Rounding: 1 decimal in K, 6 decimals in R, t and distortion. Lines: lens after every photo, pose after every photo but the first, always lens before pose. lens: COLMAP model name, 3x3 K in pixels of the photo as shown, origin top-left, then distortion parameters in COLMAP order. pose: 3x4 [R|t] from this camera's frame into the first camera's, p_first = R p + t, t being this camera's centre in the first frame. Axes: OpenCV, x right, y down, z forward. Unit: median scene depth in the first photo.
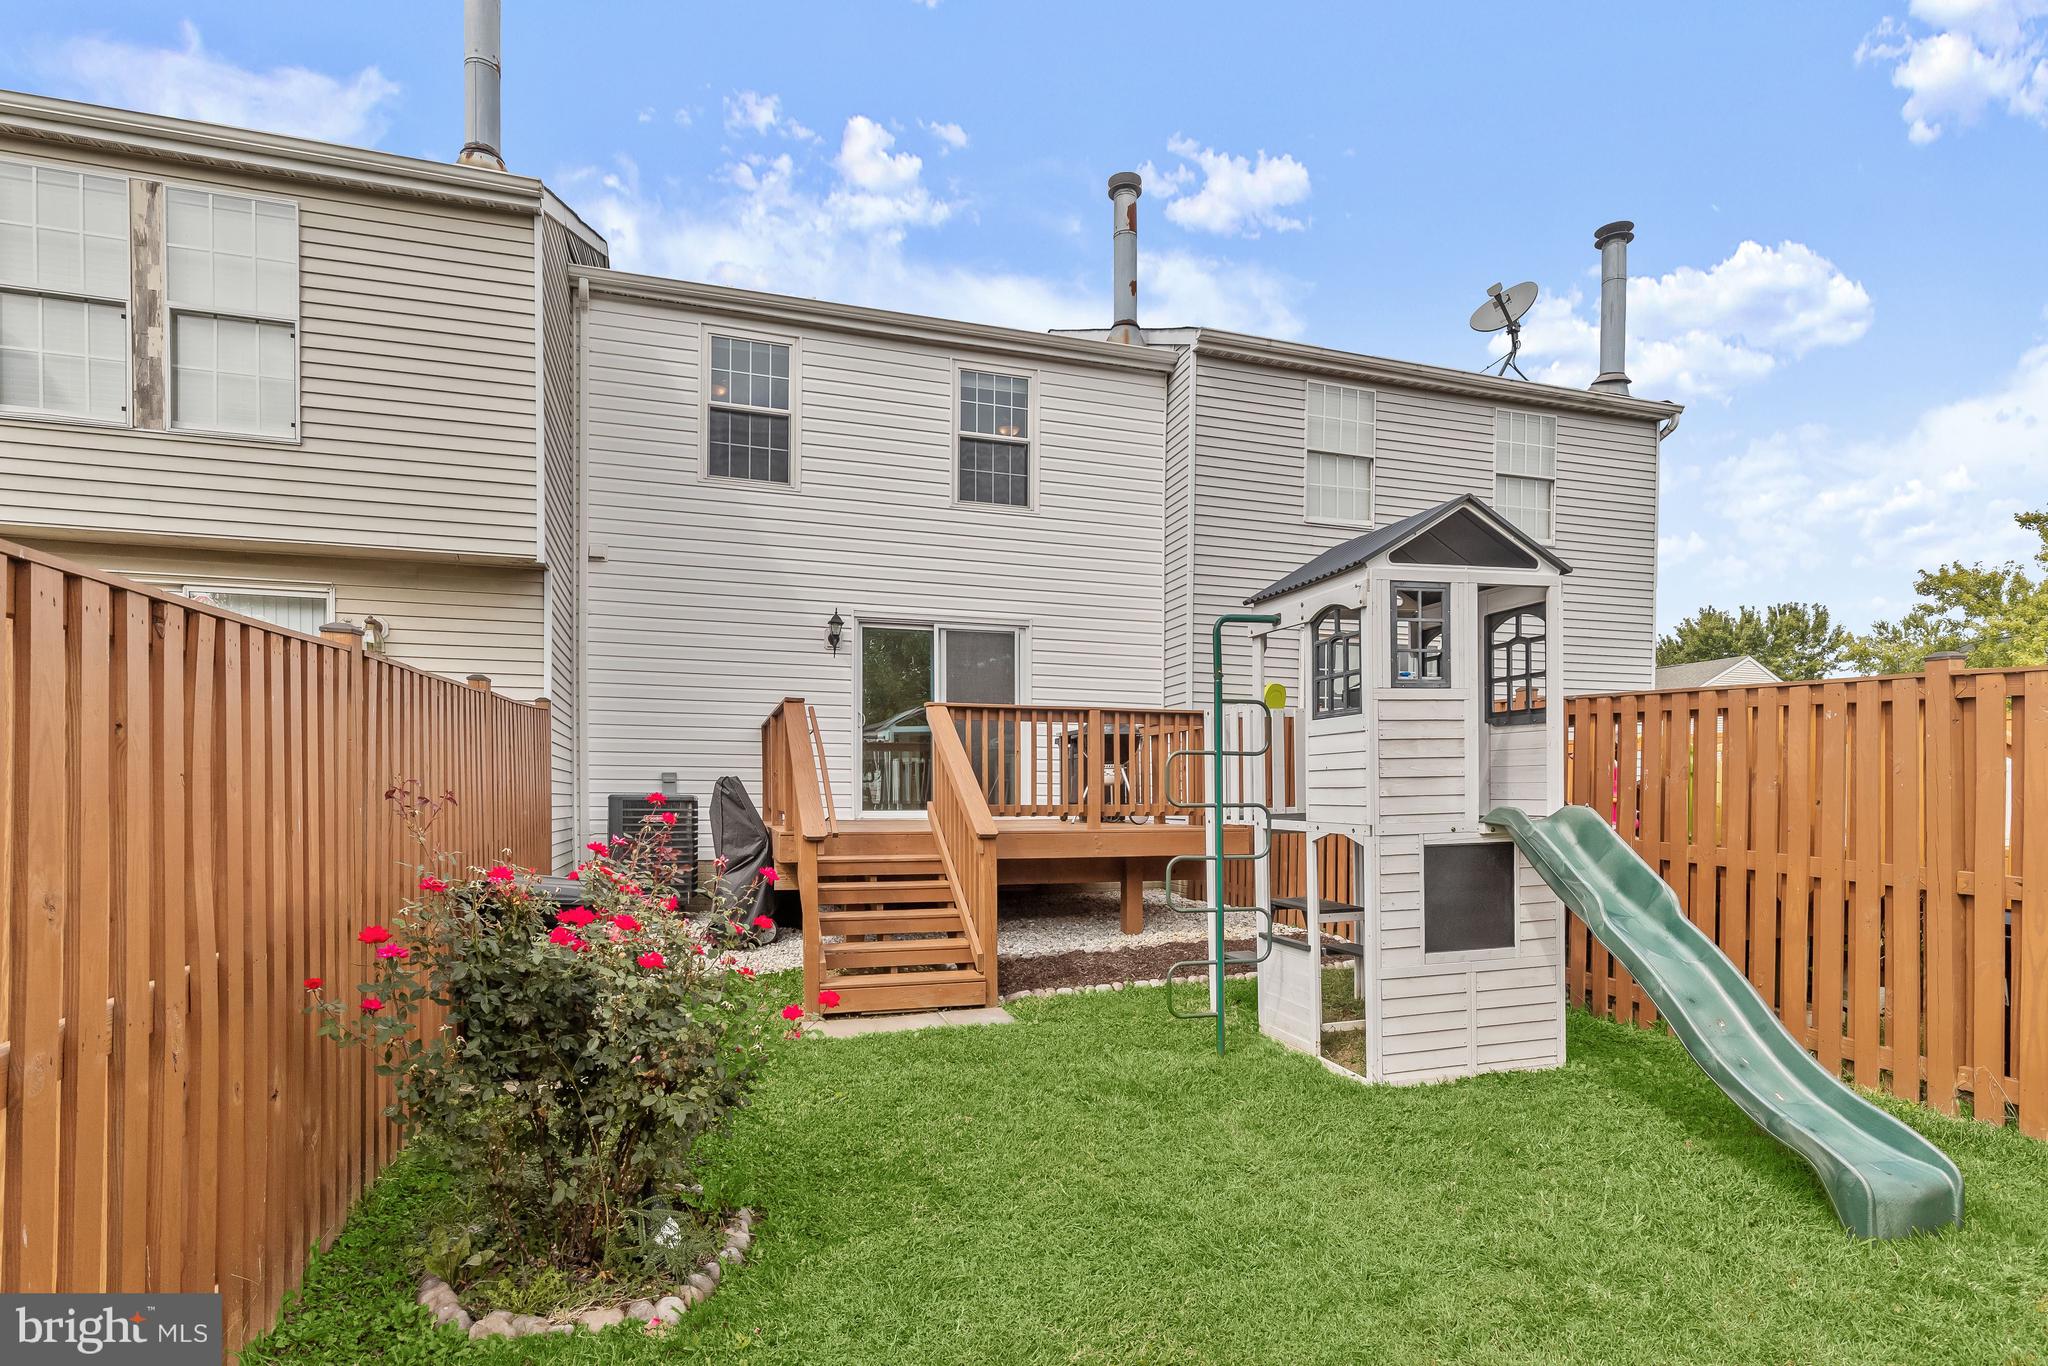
lens RADIAL K [[949.1, 0, 1026.8], [0, 949.1, 674.6], [0, 0, 1]] dist [0.001636, -0.001199]
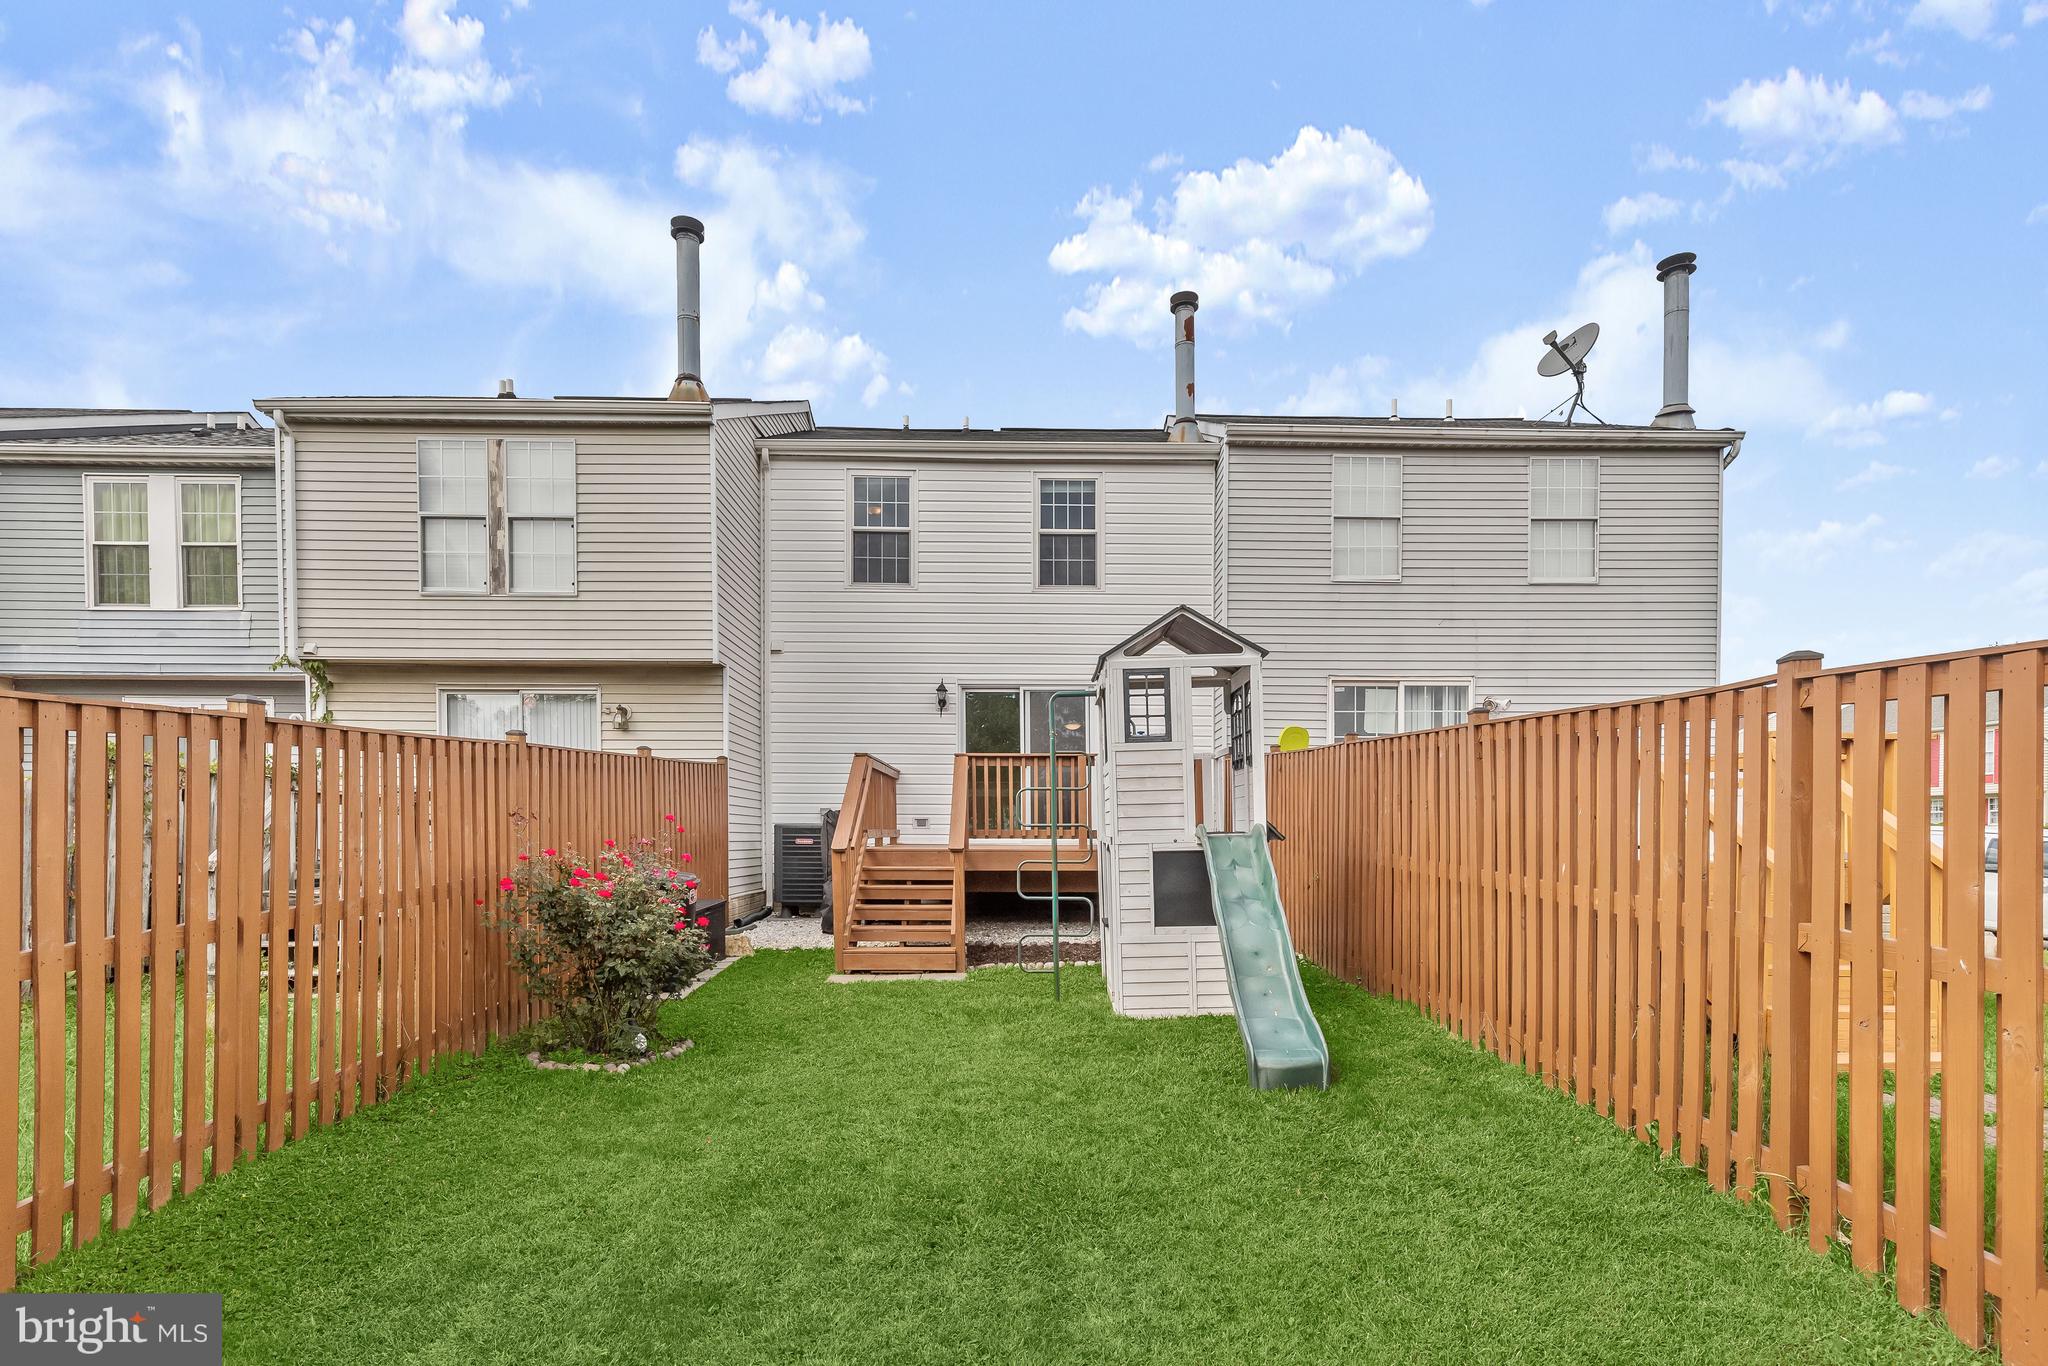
lens RADIAL K [[939.3, 0, 1029.9], [0, 939.3, 681.3], [0, 0, 1]] dist [0.000291, -0.000661]
pose [[0.955066, -0.047583, -0.292550, 0.351455], [0.037919, 0.998534, -0.038620, -0.015943], [0.293959, 0.025791, 0.955470, -0.222552]]
